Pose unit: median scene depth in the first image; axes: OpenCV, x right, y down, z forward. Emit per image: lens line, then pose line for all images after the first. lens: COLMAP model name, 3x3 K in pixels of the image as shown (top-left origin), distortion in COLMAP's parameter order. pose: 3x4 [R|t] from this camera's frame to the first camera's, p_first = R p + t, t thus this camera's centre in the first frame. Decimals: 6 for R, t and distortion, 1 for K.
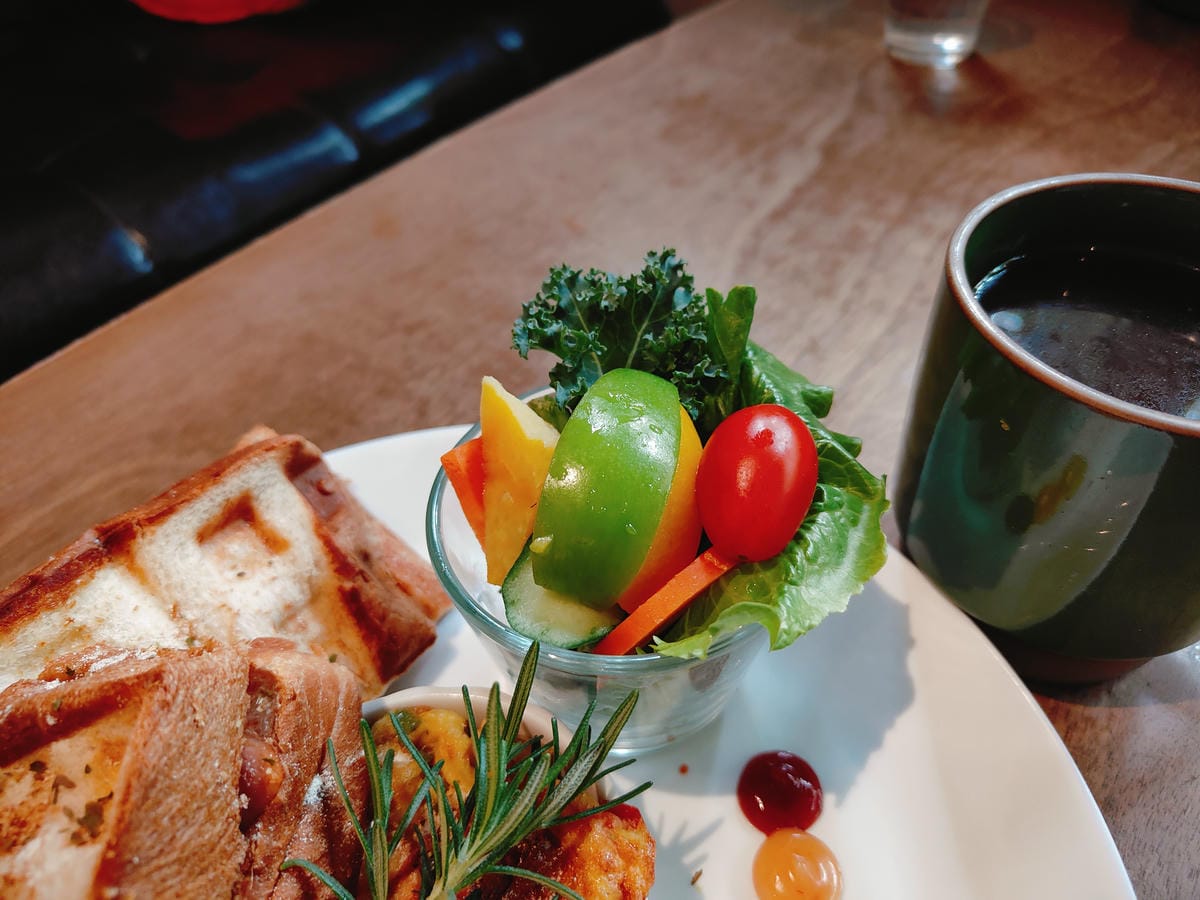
lens RADIAL K [[879.2, 0, 600.0], [0, 879.2, 450.0], [0, 0, 1]] dist [-0.031191, -0.001623]
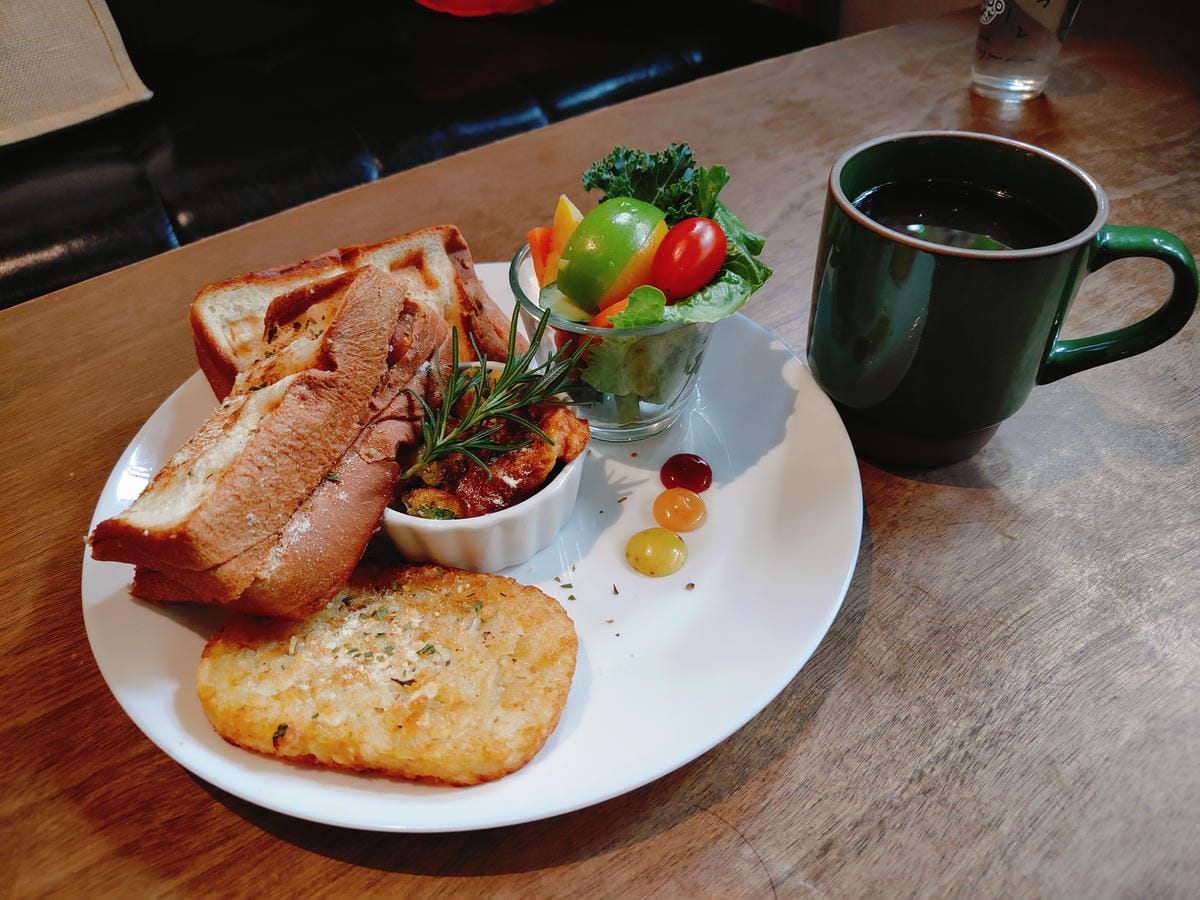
lens RADIAL K [[843.1, 0, 600.0], [0, 843.1, 450.0], [0, 0, 1]] dist [-0.006417, -0.001383]
pose [[0.966424, 0.191685, -0.171117, 0.311604], [-0.195893, 0.980593, -0.007895, 0.392764], [0.166283, 0.041151, 0.985219, -0.593830]]
